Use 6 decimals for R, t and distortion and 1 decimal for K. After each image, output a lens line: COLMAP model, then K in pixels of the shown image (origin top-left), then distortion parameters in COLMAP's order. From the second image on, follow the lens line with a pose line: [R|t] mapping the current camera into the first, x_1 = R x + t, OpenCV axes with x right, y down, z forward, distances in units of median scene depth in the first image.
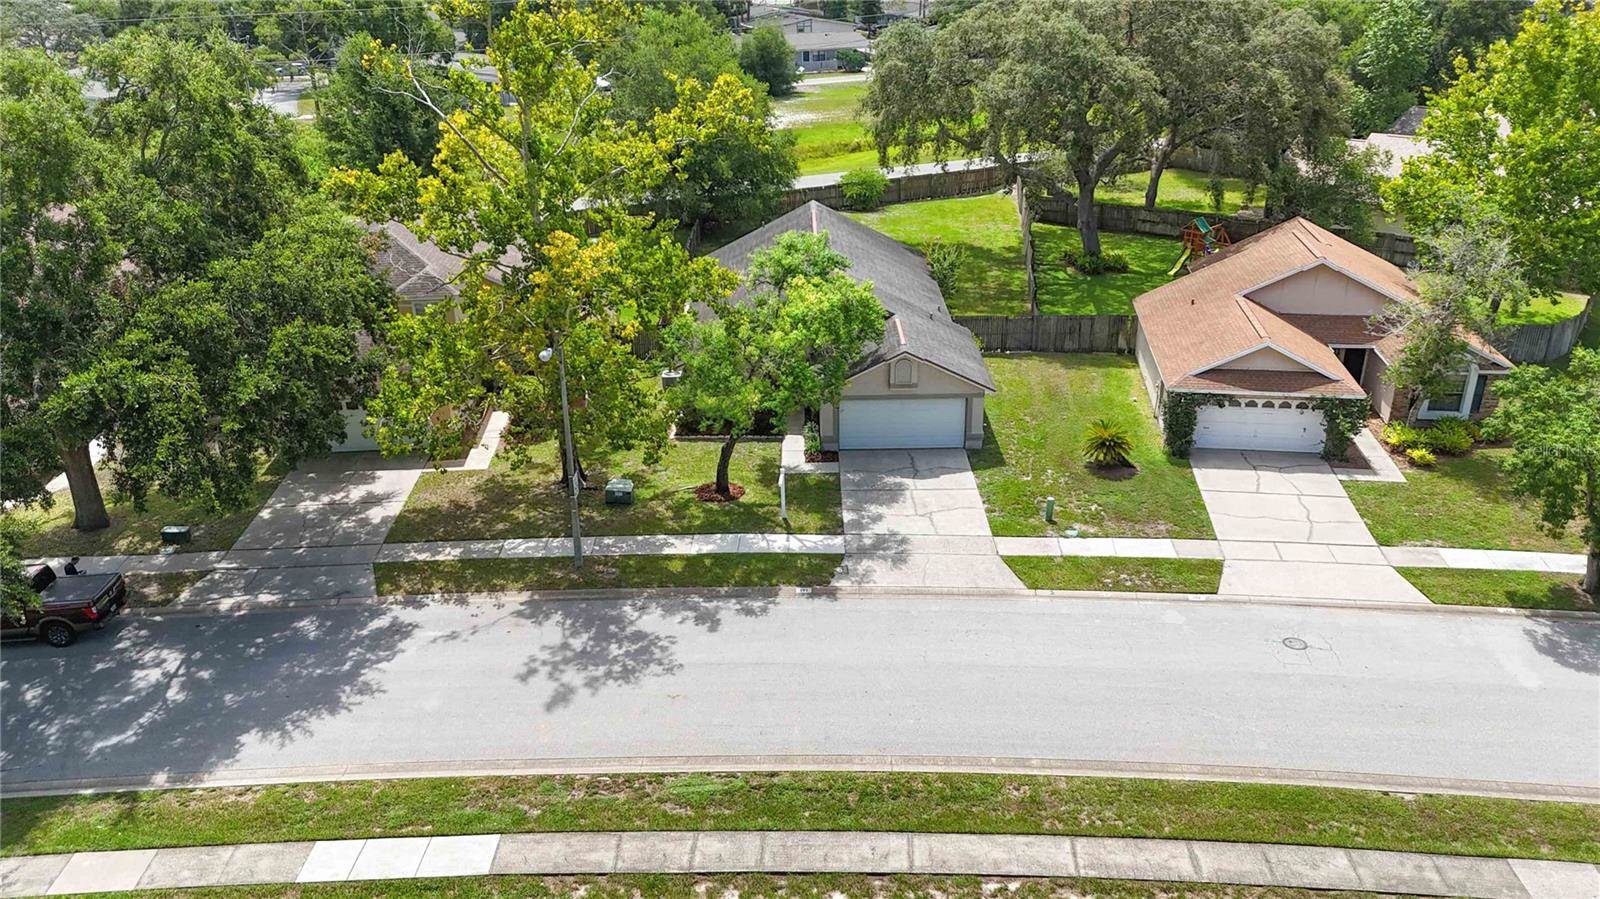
lens RADIAL K [[1240.0, 0, 799.3], [0, 1240.0, 465.6], [0, 0, 1]] dist [0.042118, -0.033292]
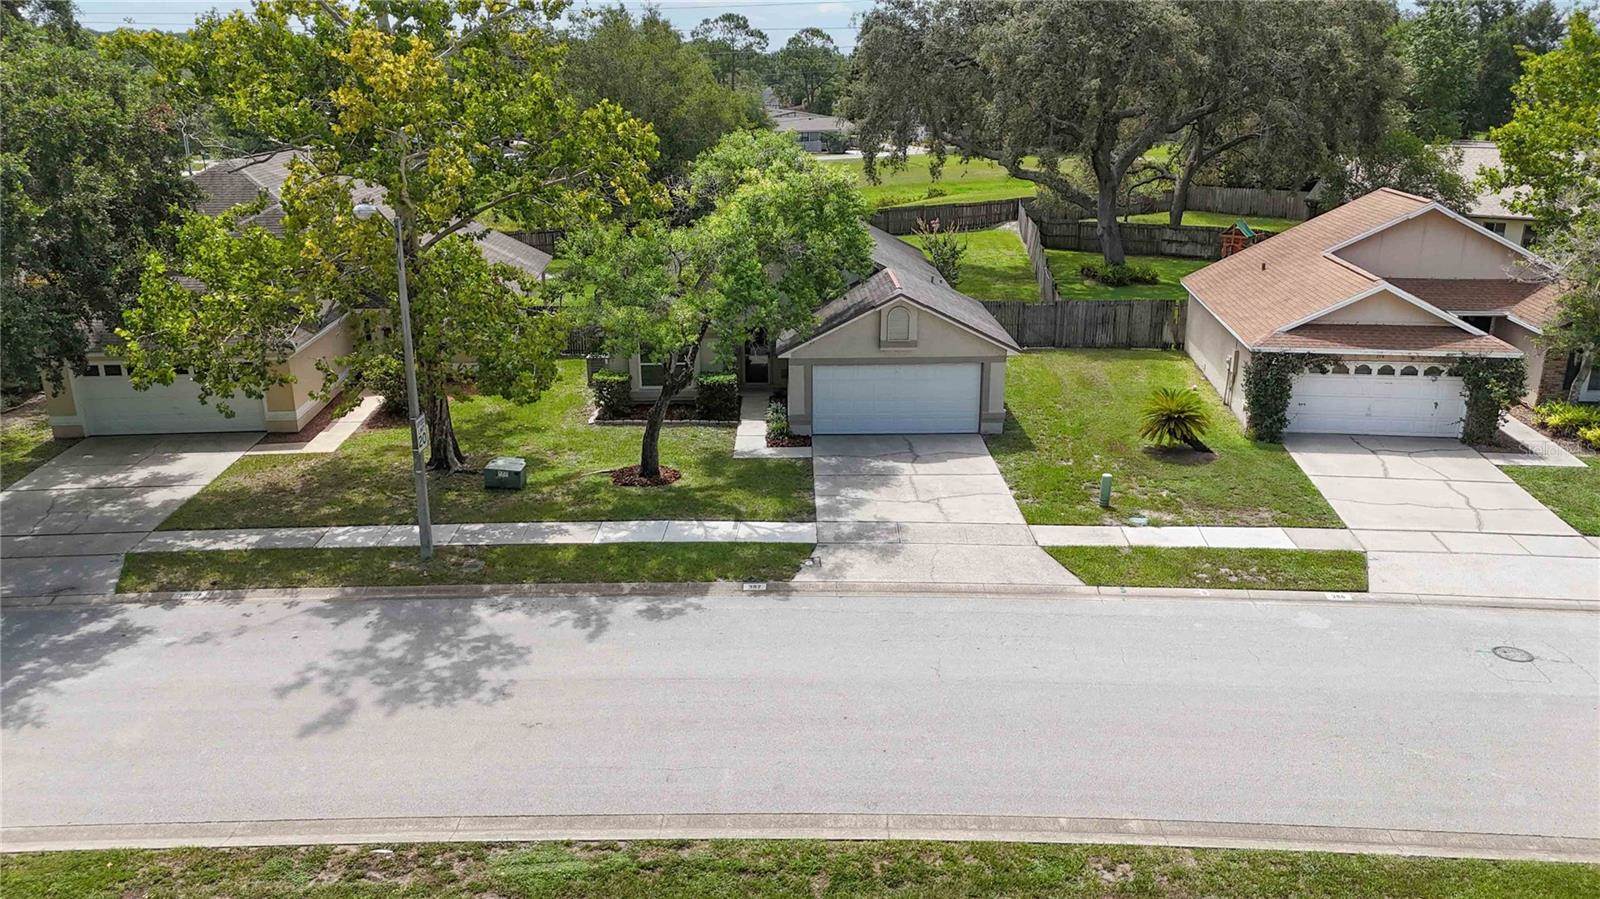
lens RADIAL K [[1240.0, 0, 801.5], [0, 1240.0, 435.9], [0, 0, 1]] dist [0.042118, -0.033292]
pose [[0.999893, 0.006919, 0.012897, 0.019481], [-0.005127, 0.990952, -0.134118, 0.105943], [-0.013708, 0.134037, 0.990881, 0.310146]]
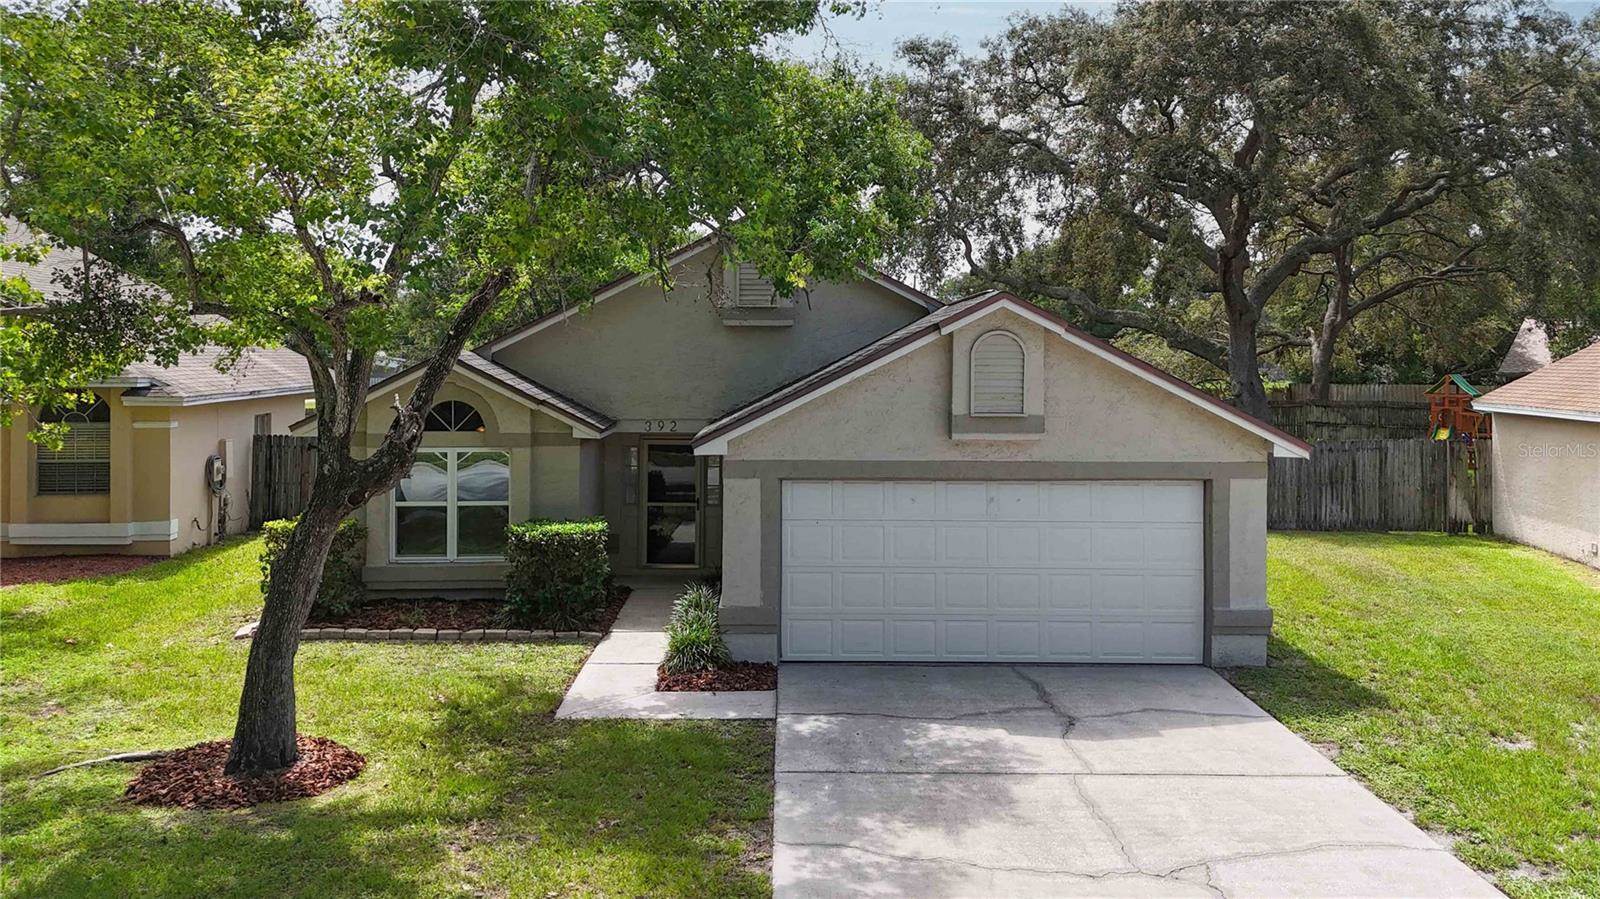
lens RADIAL K [[1240.0, 0, 799.9], [0, 1240.0, 369.5], [0, 0, 1]] dist [0.042118, -0.033292]
pose [[0.999768, 0.019687, 0.008731, 0.039728], [-0.014485, 0.914701, -0.403872, 0.051122], [-0.015938, 0.403652, 0.914774, 0.841383]]
